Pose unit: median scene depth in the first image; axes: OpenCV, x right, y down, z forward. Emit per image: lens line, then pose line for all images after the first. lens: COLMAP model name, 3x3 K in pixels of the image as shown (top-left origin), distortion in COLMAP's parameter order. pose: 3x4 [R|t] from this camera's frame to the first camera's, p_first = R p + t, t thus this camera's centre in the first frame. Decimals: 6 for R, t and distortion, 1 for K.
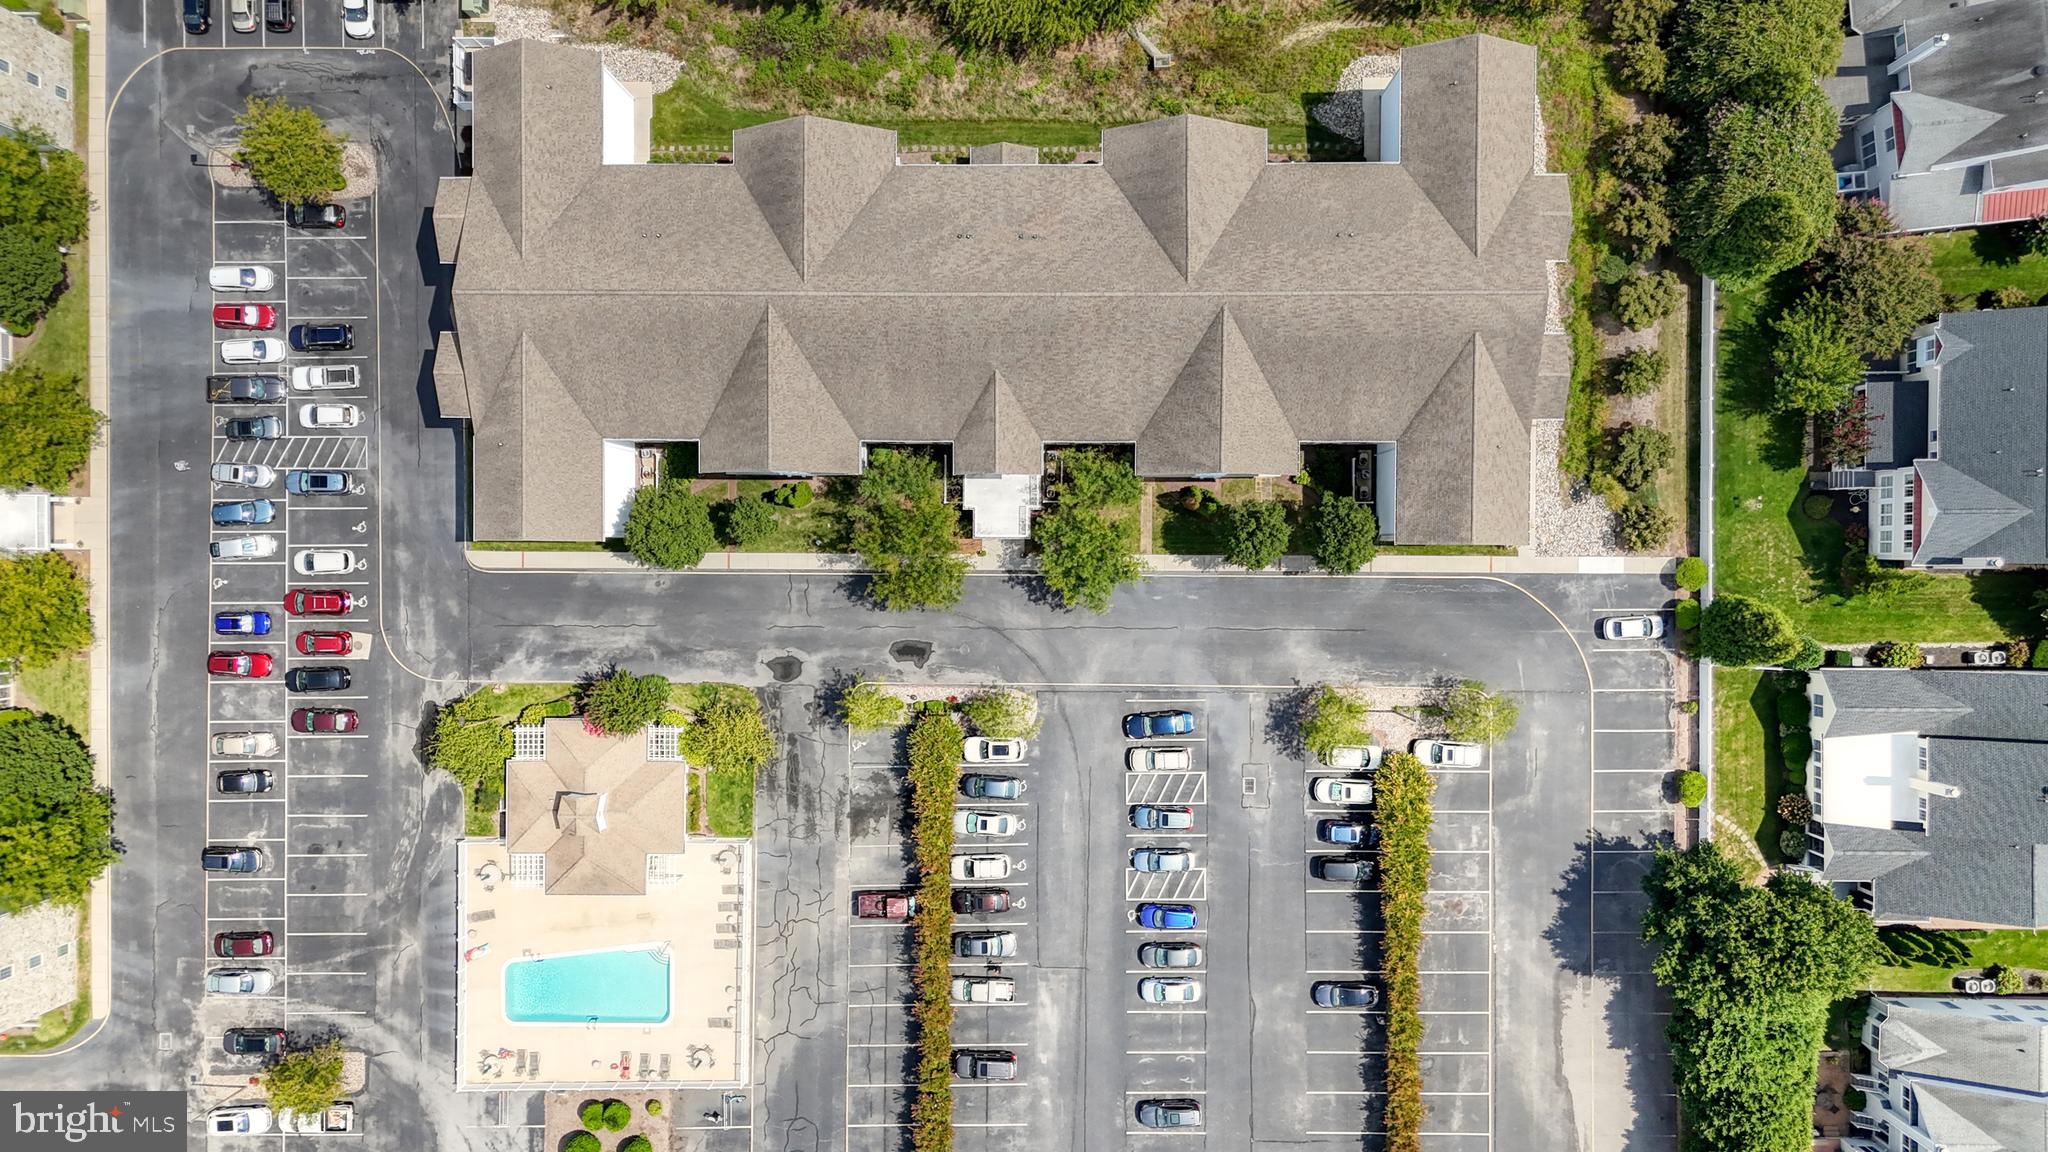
lens RADIAL K [[1500.0, 0, 1024.0], [0, 1500.0, 576.0], [0, 0, 1]] dist [0.077449, -0.085623]
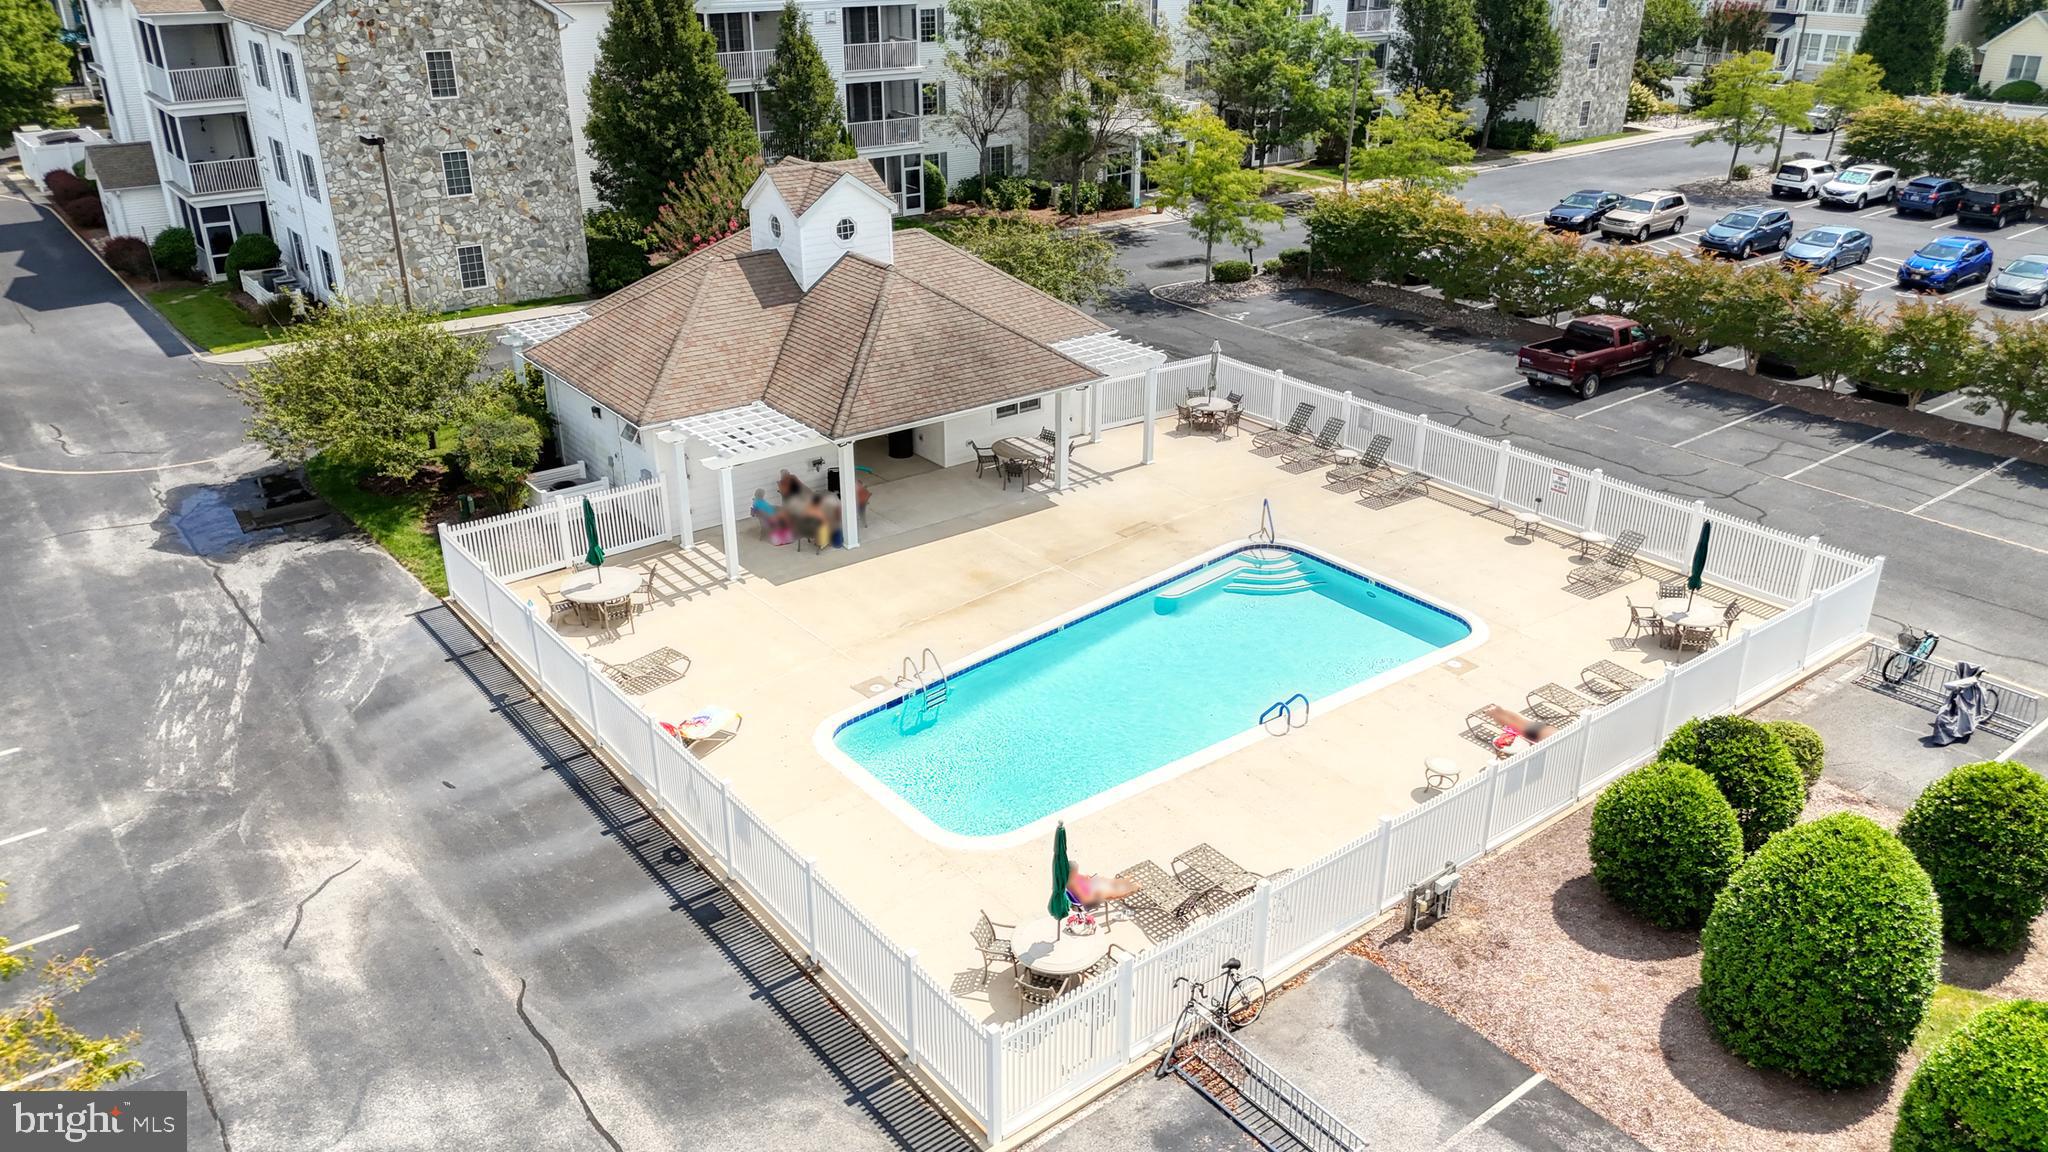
lens RADIAL K [[1500.0, 0, 1024.0], [0, 1500.0, 576.0], [0, 0, 1]] dist [0.077449, -0.085623]
pose [[0.792061, -0.219147, 0.569749, -0.438321], [0.609592, 0.333192, -0.719292, 0.425631], [-0.032205, 0.917037, 0.397499, 0.884673]]
